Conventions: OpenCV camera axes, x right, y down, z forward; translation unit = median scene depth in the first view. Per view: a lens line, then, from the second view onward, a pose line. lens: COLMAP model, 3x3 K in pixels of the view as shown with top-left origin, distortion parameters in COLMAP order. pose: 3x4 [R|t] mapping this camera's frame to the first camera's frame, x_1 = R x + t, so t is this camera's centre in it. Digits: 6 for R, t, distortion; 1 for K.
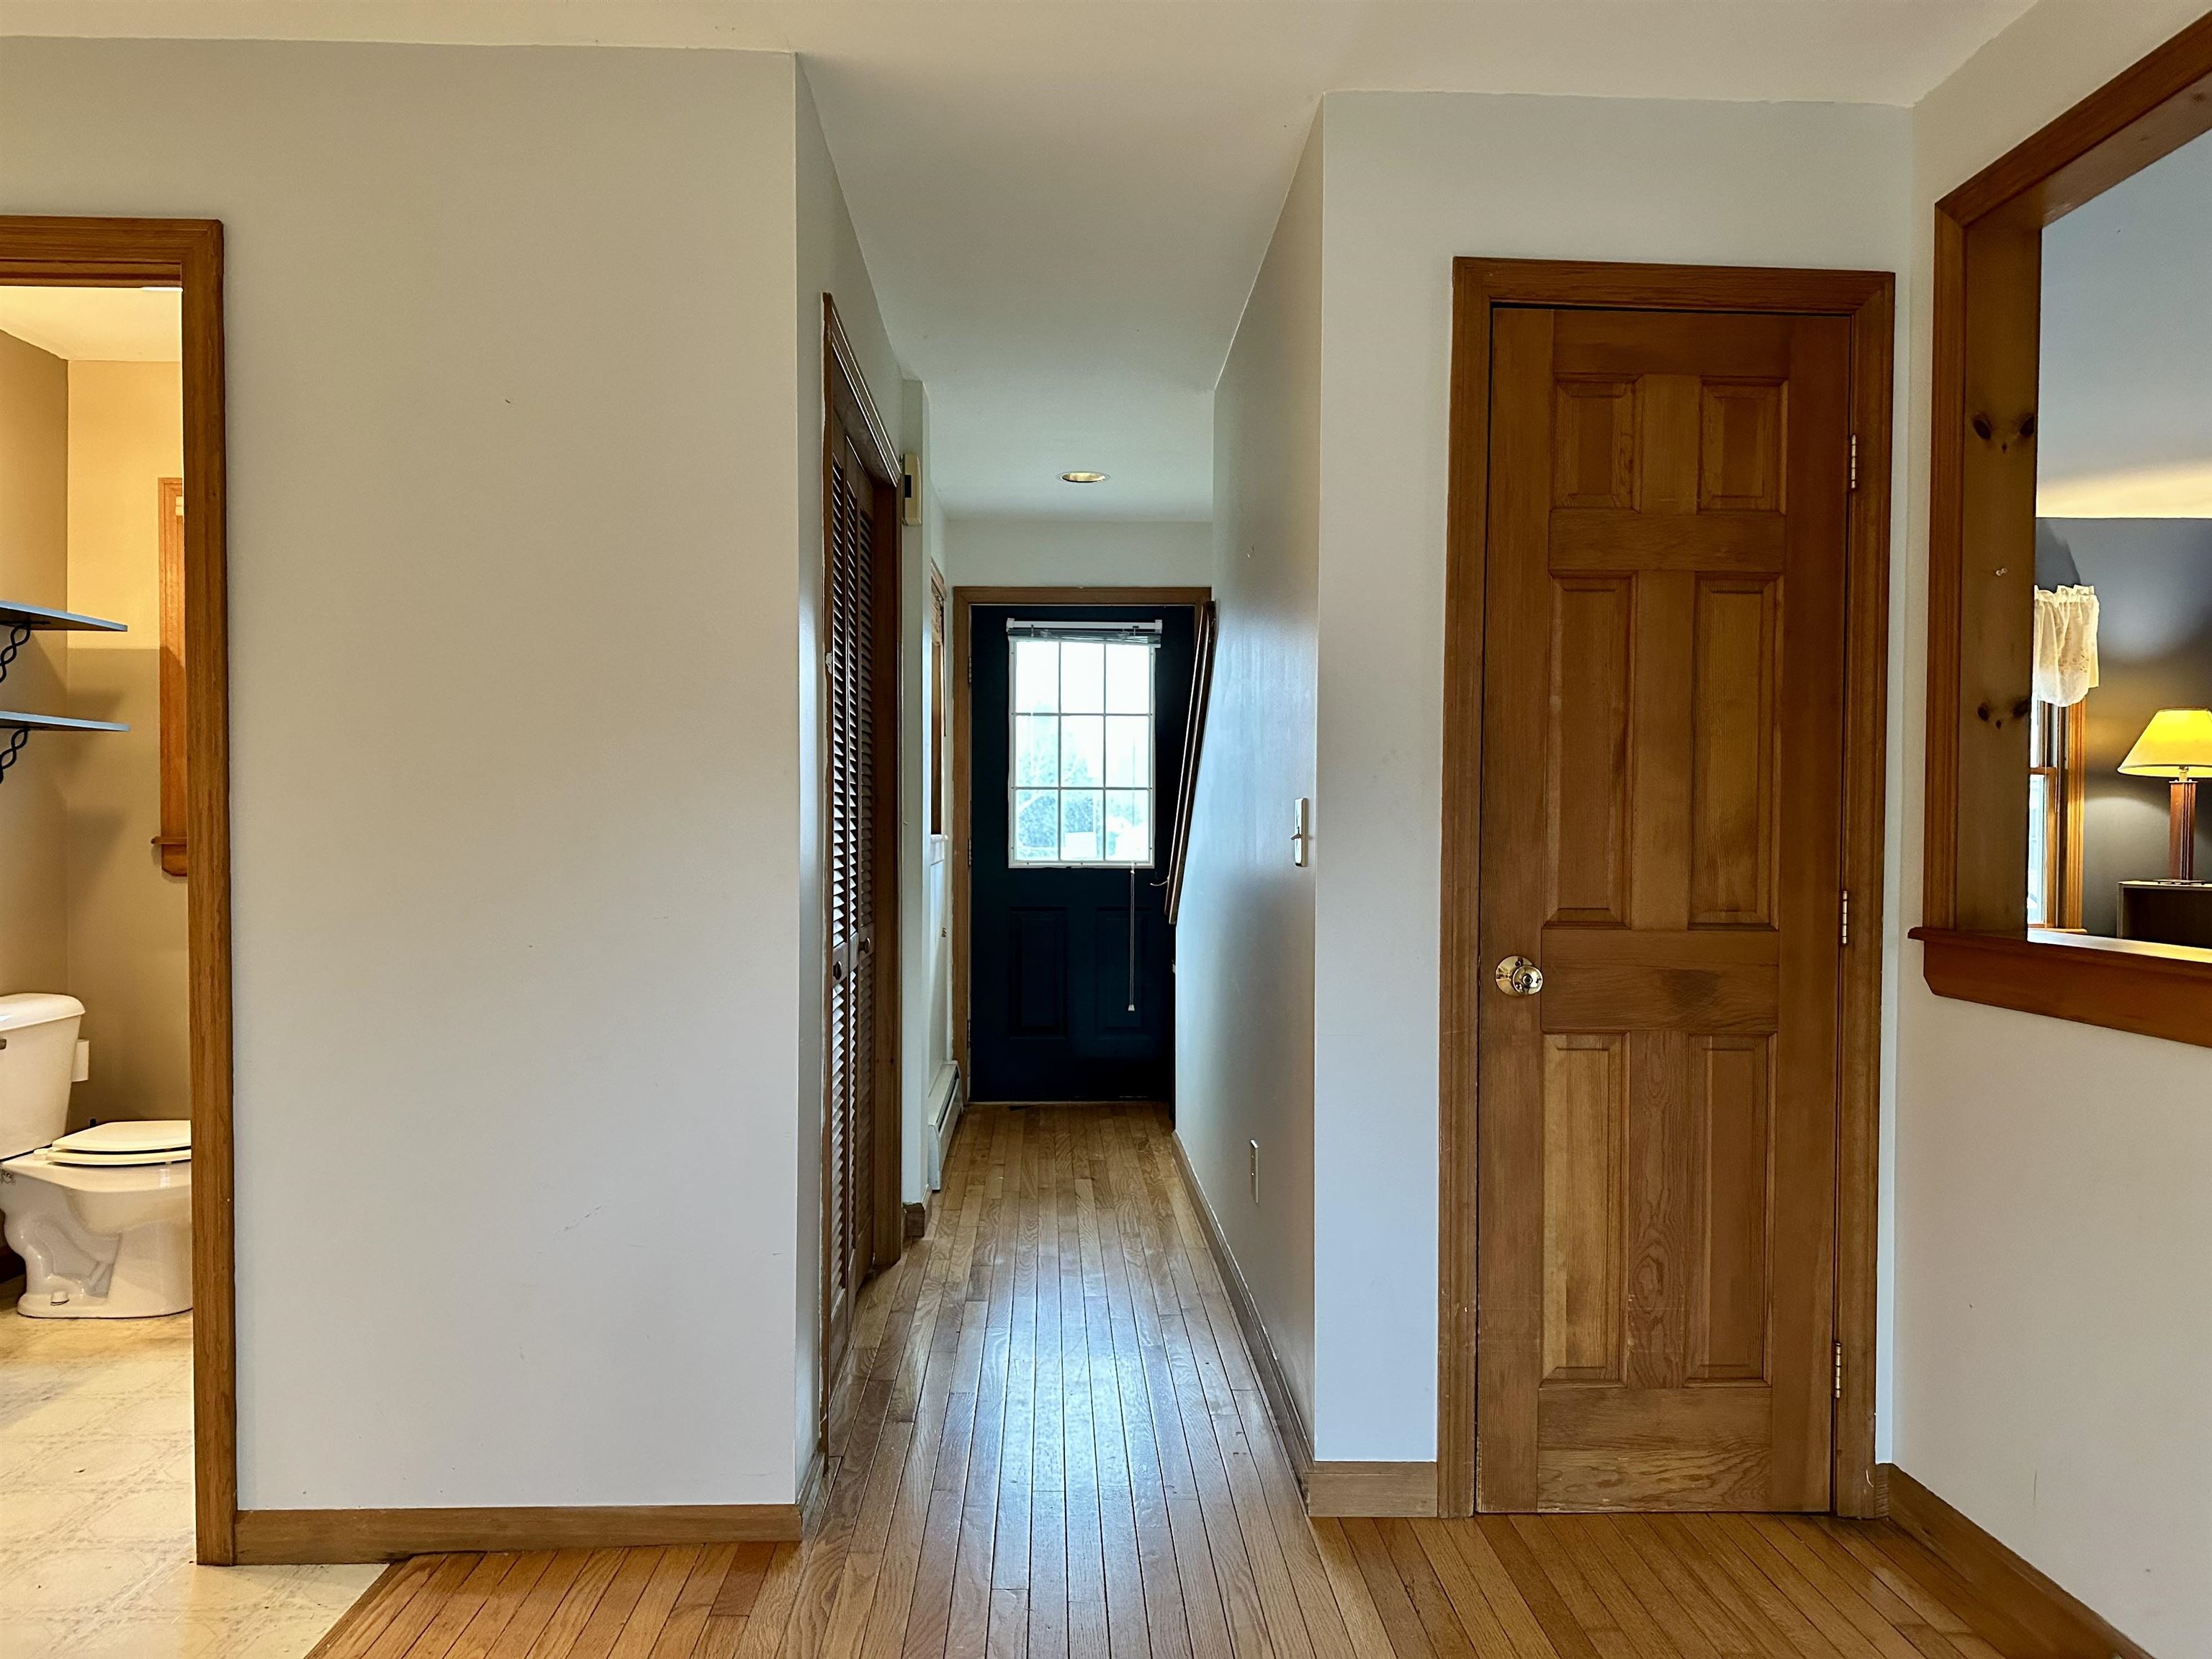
lens RADIAL K [[1532.8, 0, 1091.8], [0, 1532.8, 851.0], [0, 0, 1]] dist [0.023423, -0.029740]
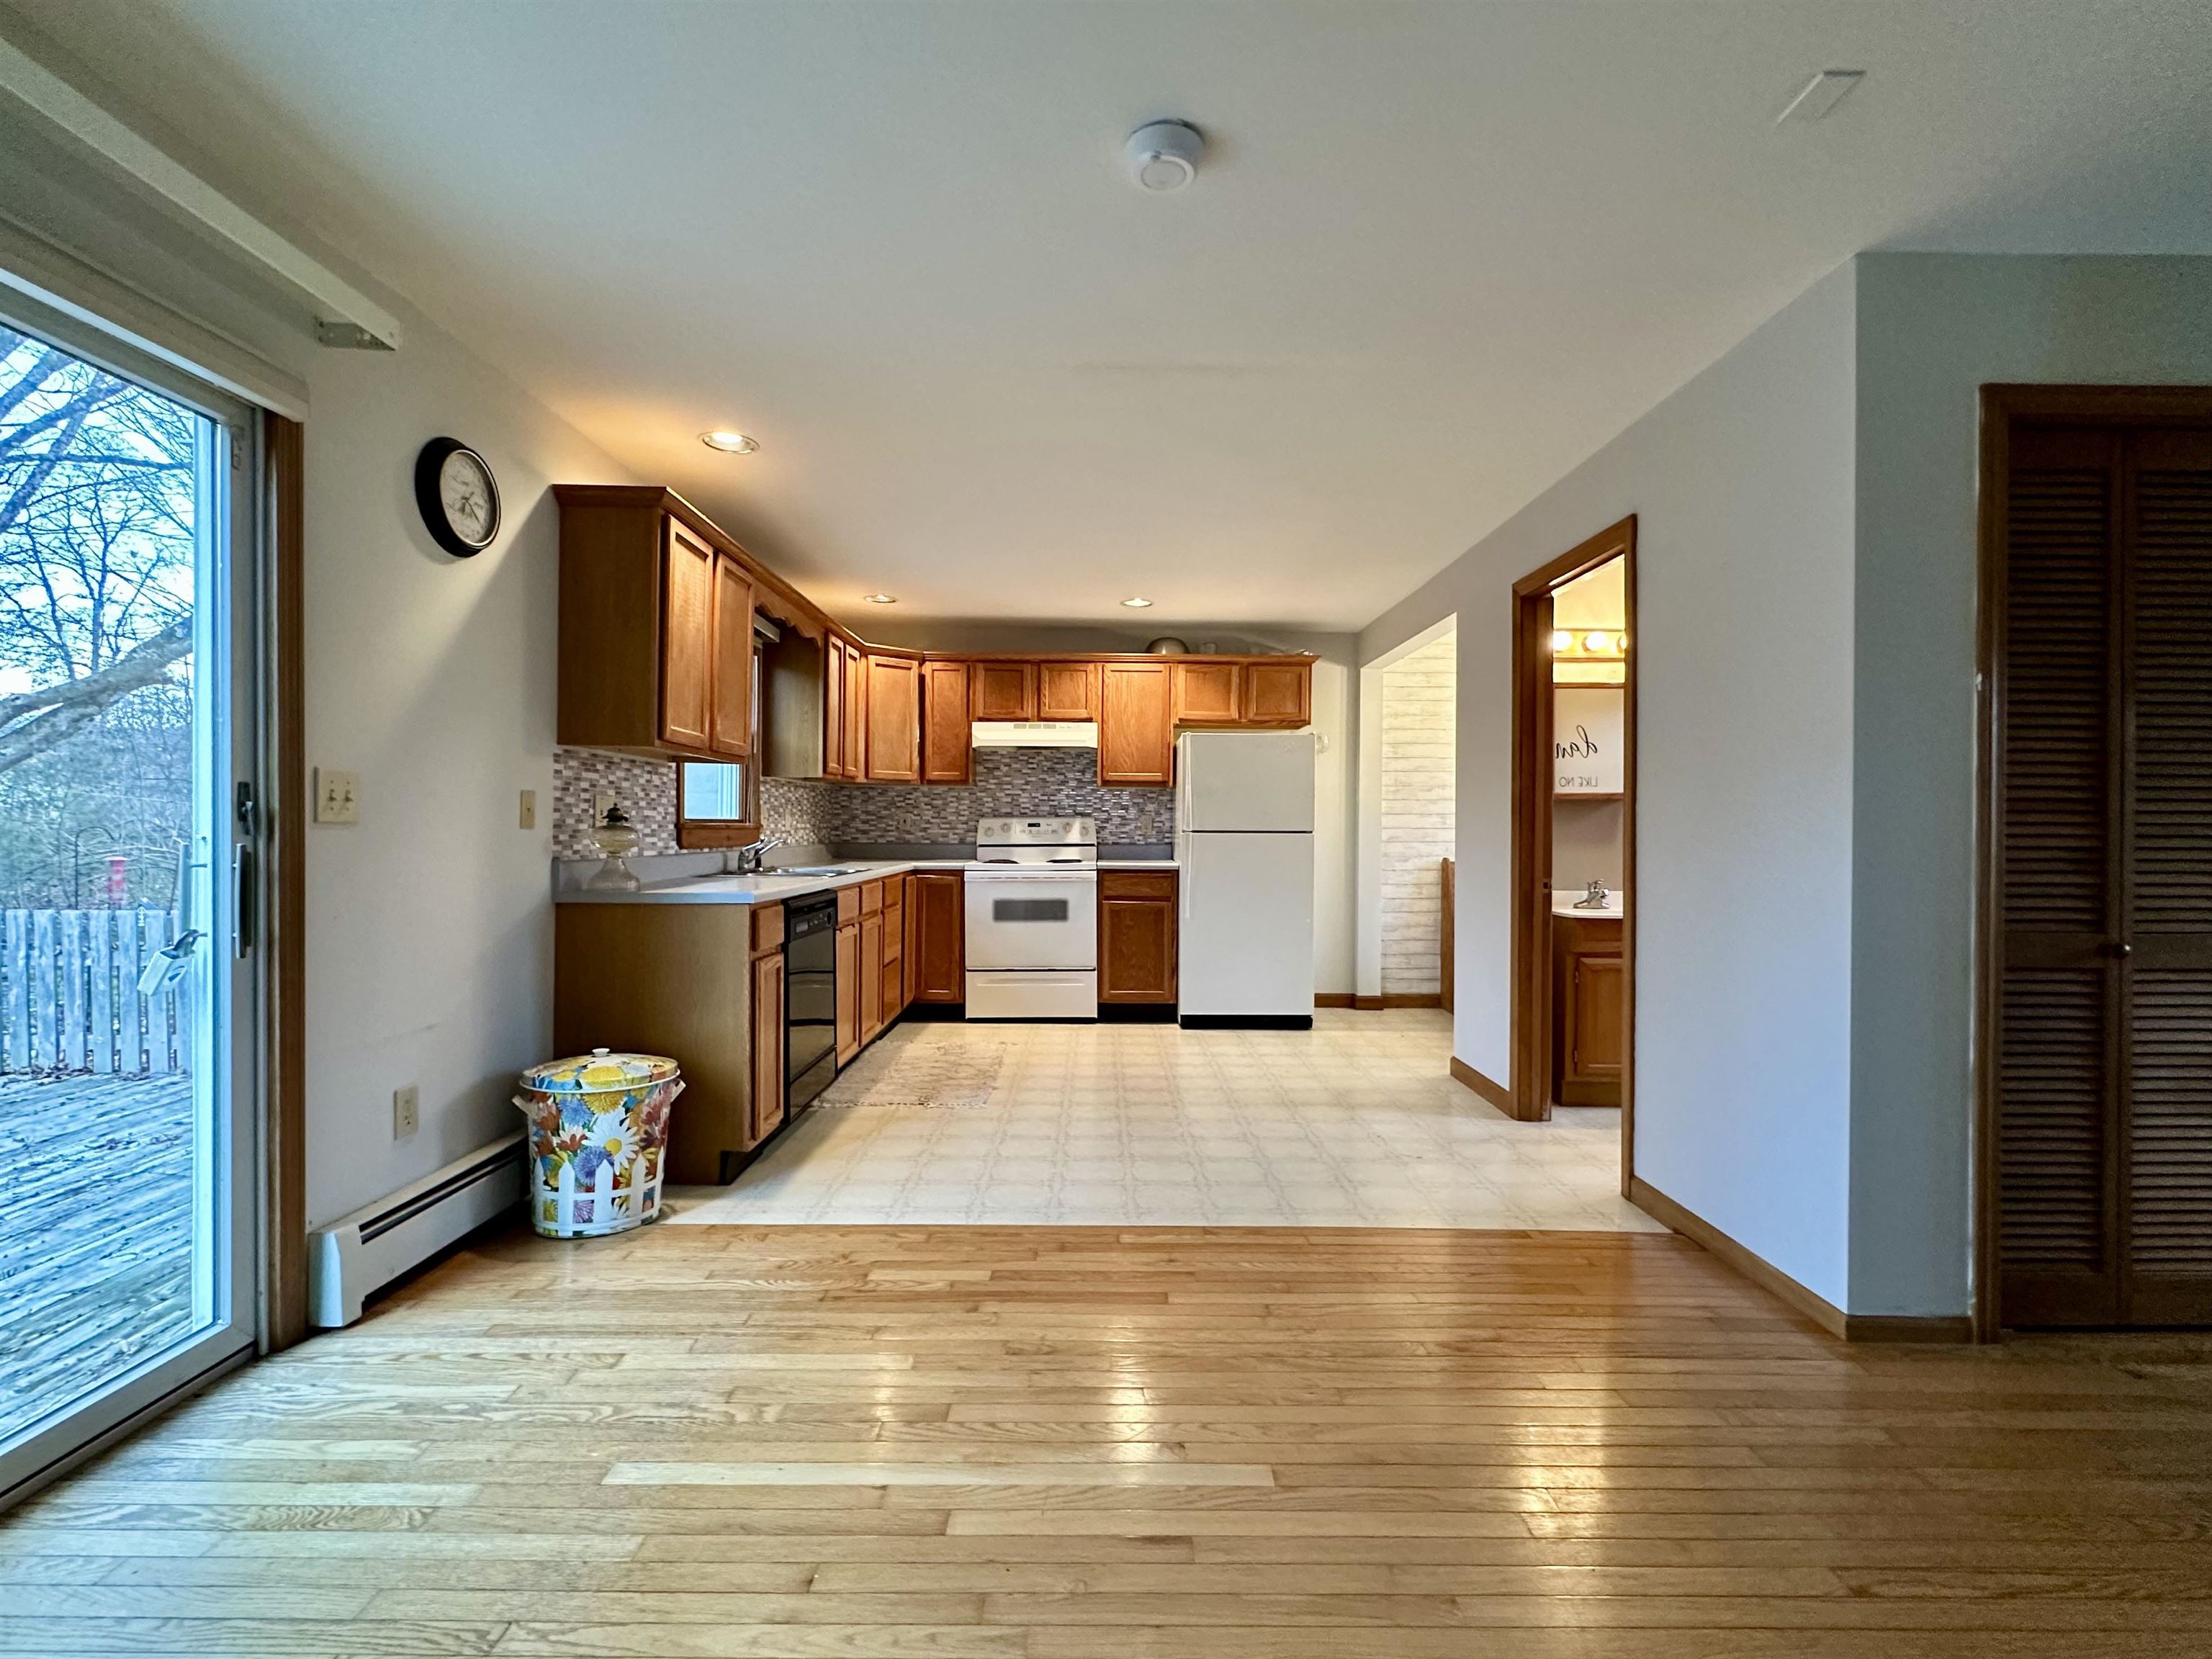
lens RADIAL K [[993.6, 0, 1105.7], [0, 993.6, 840.7], [0, 0, 1]] dist [-0.002852, 0.000387]
pose [[-0.037309, 0.008169, -0.999270, 0.454416], [-0.026925, 0.999595, 0.009177, 0.009846], [0.998941, 0.027248, -0.037074, 0.236967]]
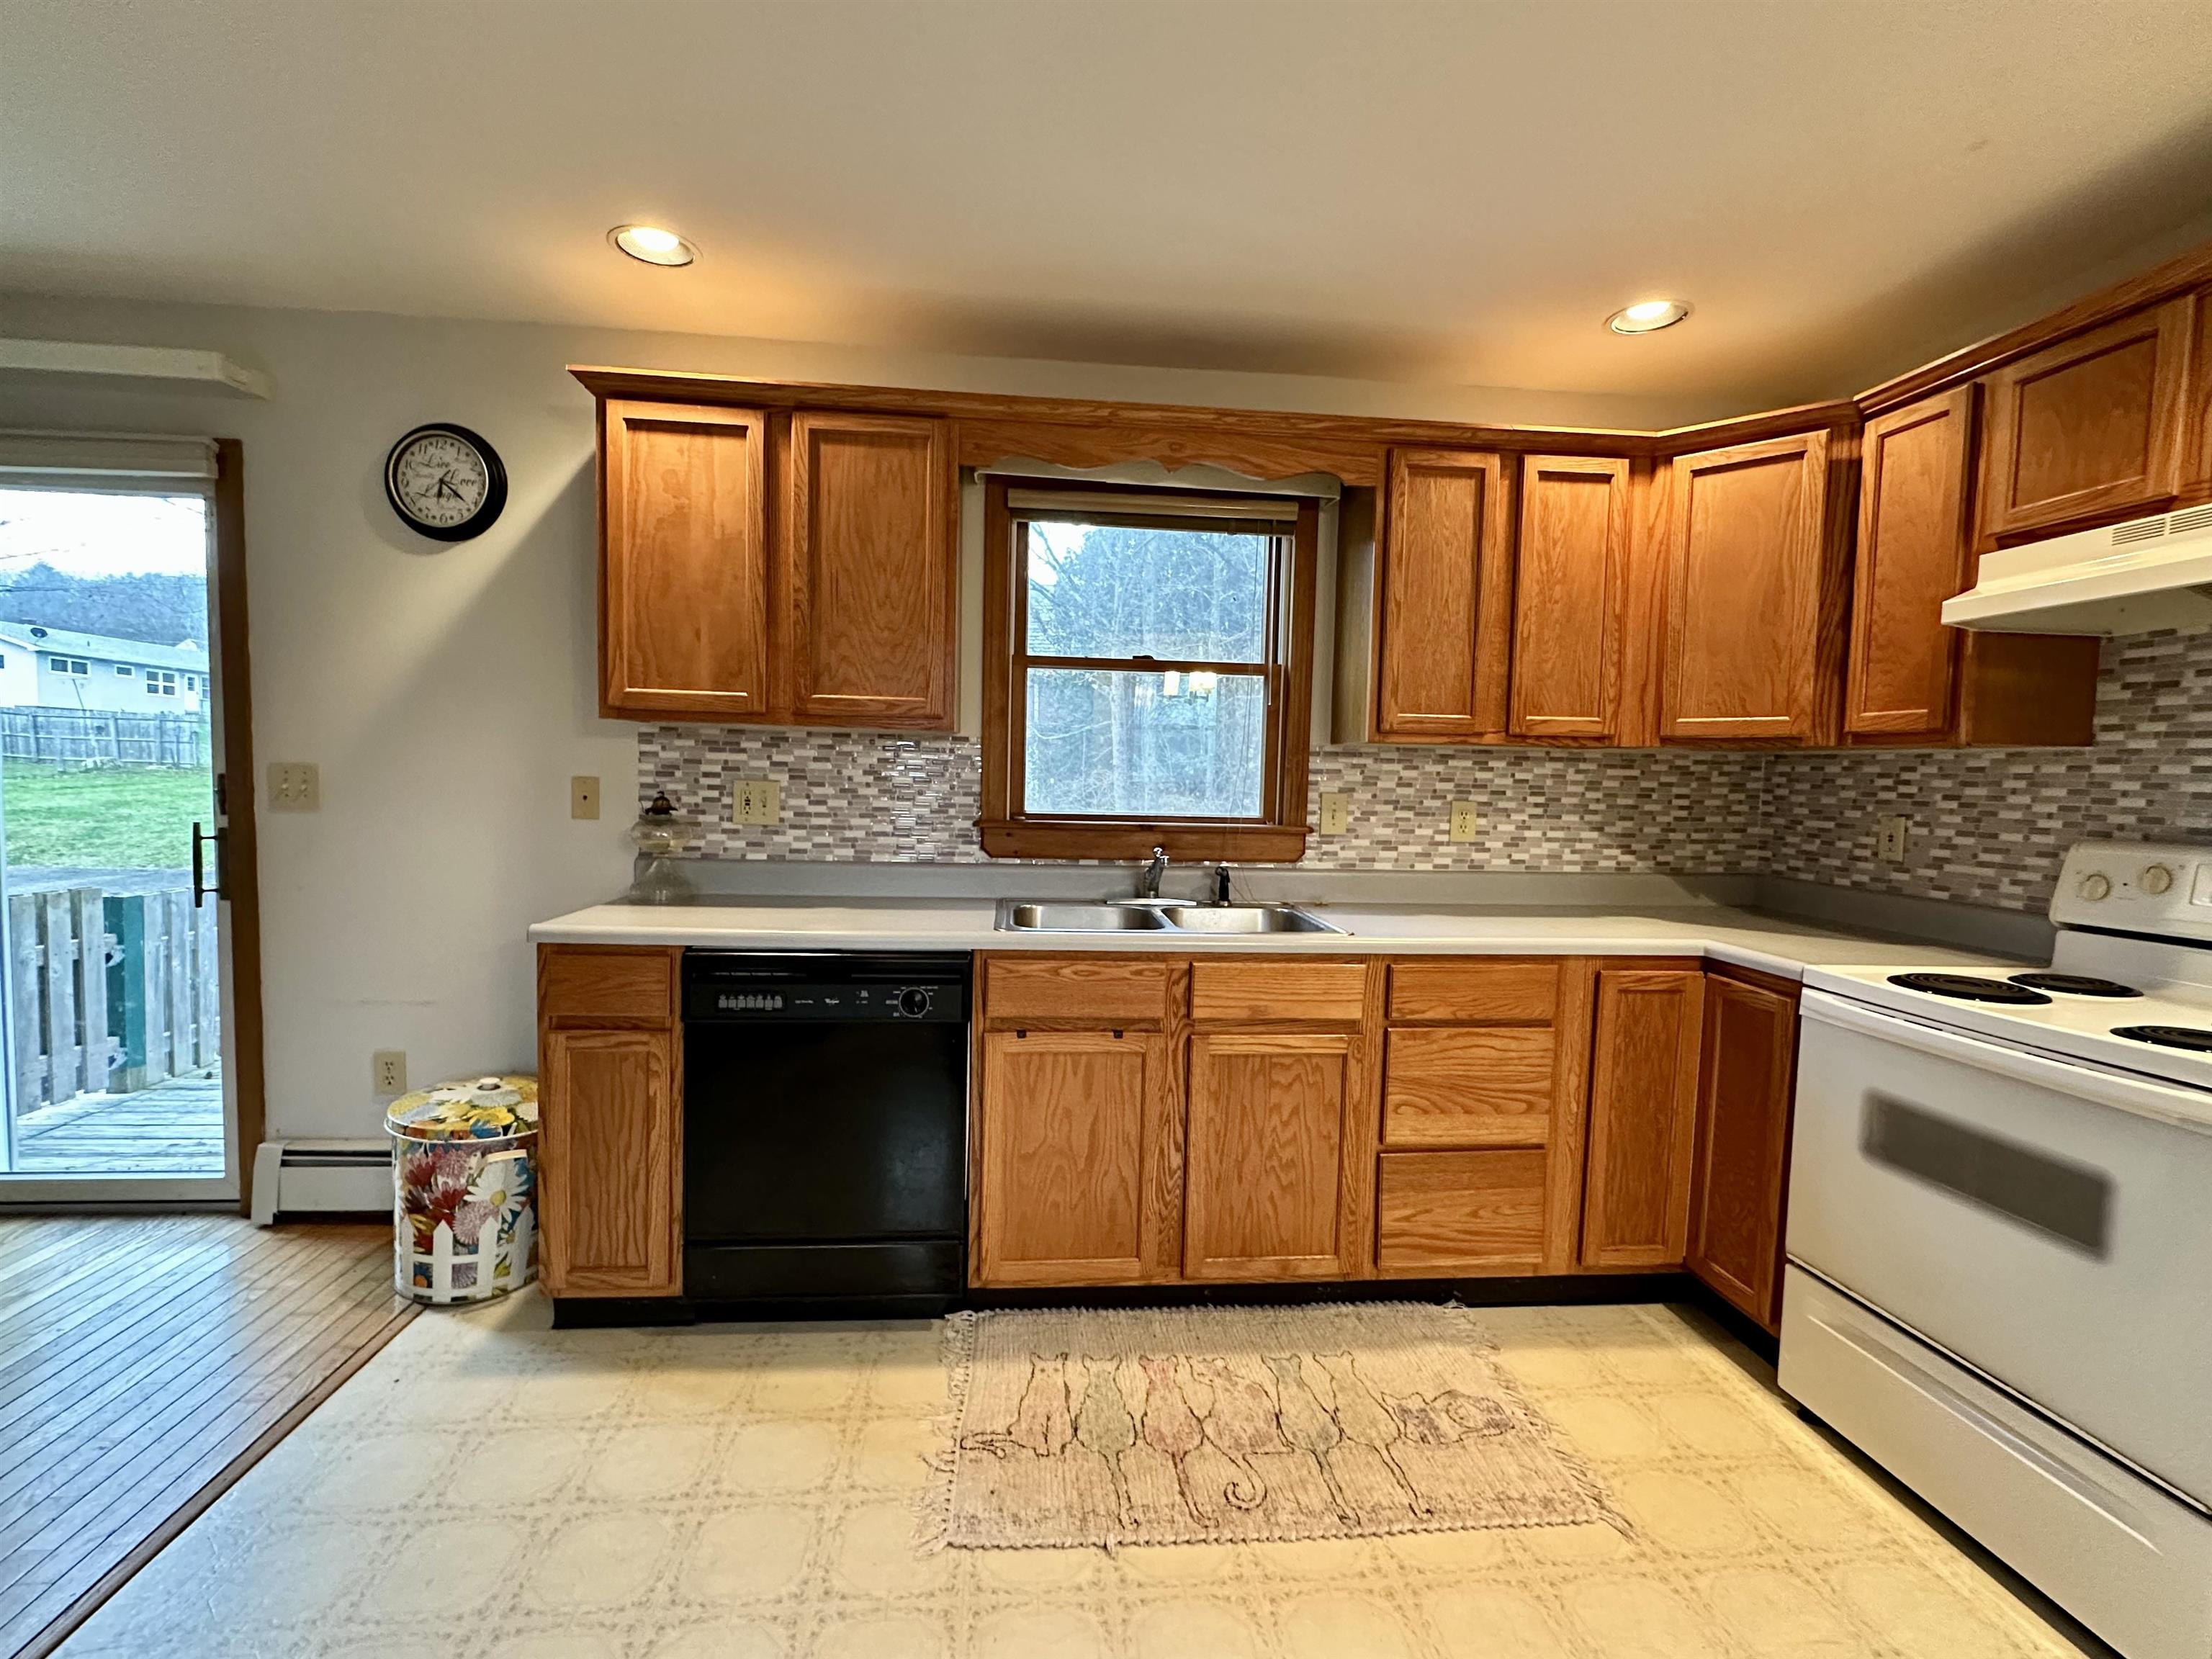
lens RADIAL K [[993.6, 0, 1104.8], [0, 993.6, 836.1], [0, 0, 1]] dist [-0.002852, 0.000387]
pose [[-0.998075, -0.028388, -0.055133, -0.619610], [-0.032826, 0.996147, 0.081326, -0.036575], [0.052612, 0.082979, -0.995161, 0.474797]]
